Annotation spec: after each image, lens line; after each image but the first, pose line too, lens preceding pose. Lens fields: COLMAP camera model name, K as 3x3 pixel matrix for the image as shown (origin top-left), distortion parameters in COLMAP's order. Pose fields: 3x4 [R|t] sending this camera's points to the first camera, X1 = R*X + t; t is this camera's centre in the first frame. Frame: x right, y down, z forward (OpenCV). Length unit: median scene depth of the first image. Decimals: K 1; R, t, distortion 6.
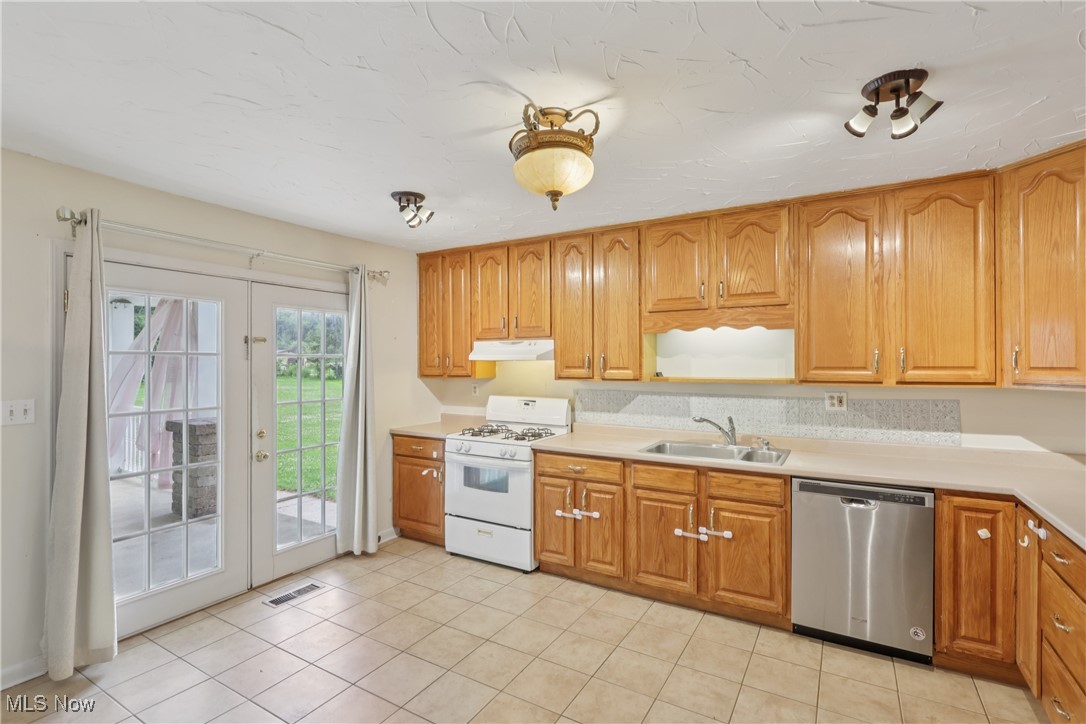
lens RADIAL K [[509.9, 0, 543.0], [0, 509.9, 362.0], [0, 0, 1]] dist [0.000928, 0.000238]
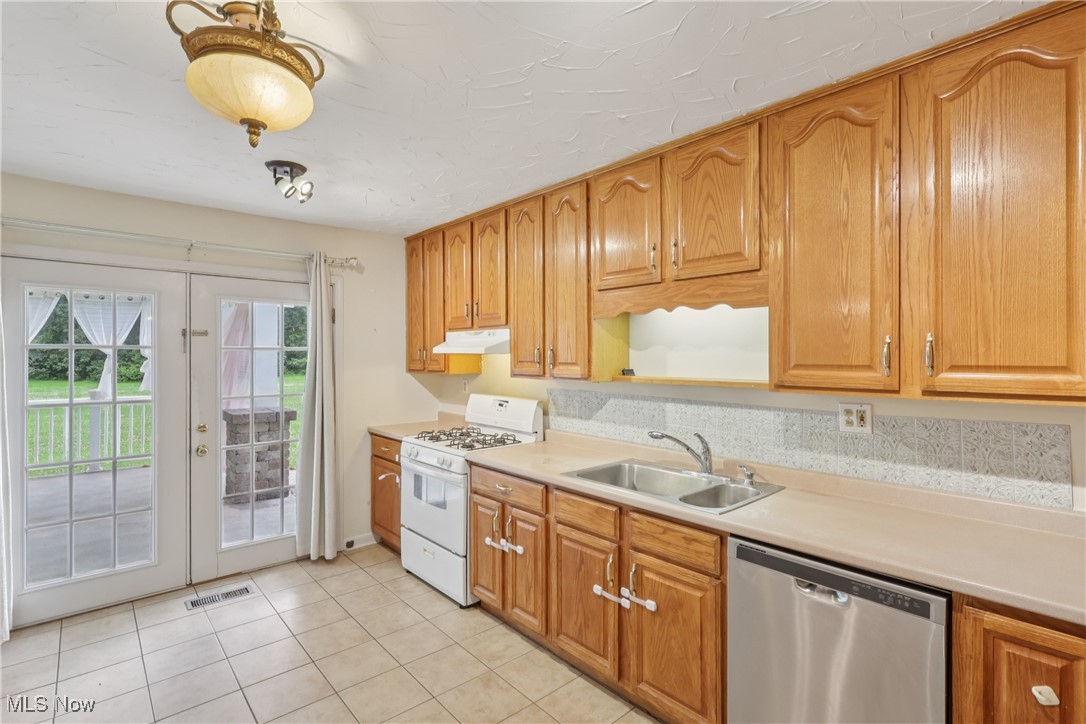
lens RADIAL K [[517.3, 0, 544.5], [0, 517.3, 356.3], [0, 0, 1]] dist [0.000696, 0.000410]
pose [[0.954042, 0.002826, -0.299658, 0.385960], [-0.001996, 0.999993, 0.003077, -0.001814], [0.299665, -0.002338, 0.954042, 0.254709]]
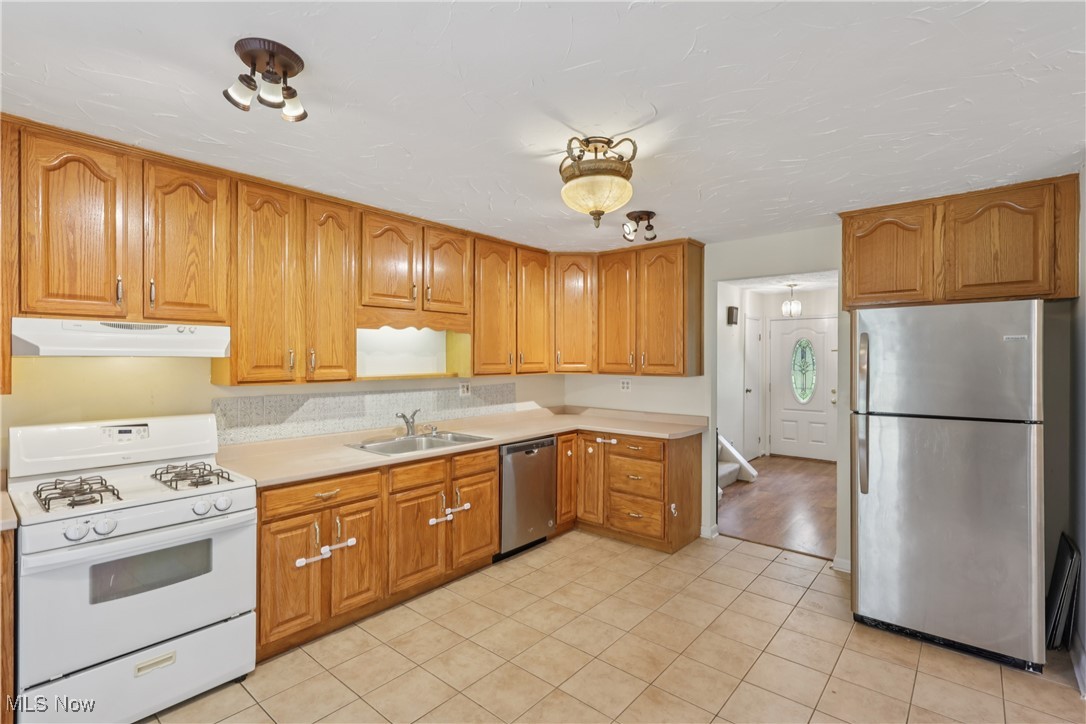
lens RADIAL K [[509.9, 0, 543.0], [0, 509.9, 362.0], [0, 0, 1]] dist [0.000928, 0.000238]
pose [[0.170767, -0.006134, 0.985292, -0.680785], [-0.000981, 0.999979, 0.006396, -0.001924], [-0.985311, -0.002058, 0.170757, 0.557769]]
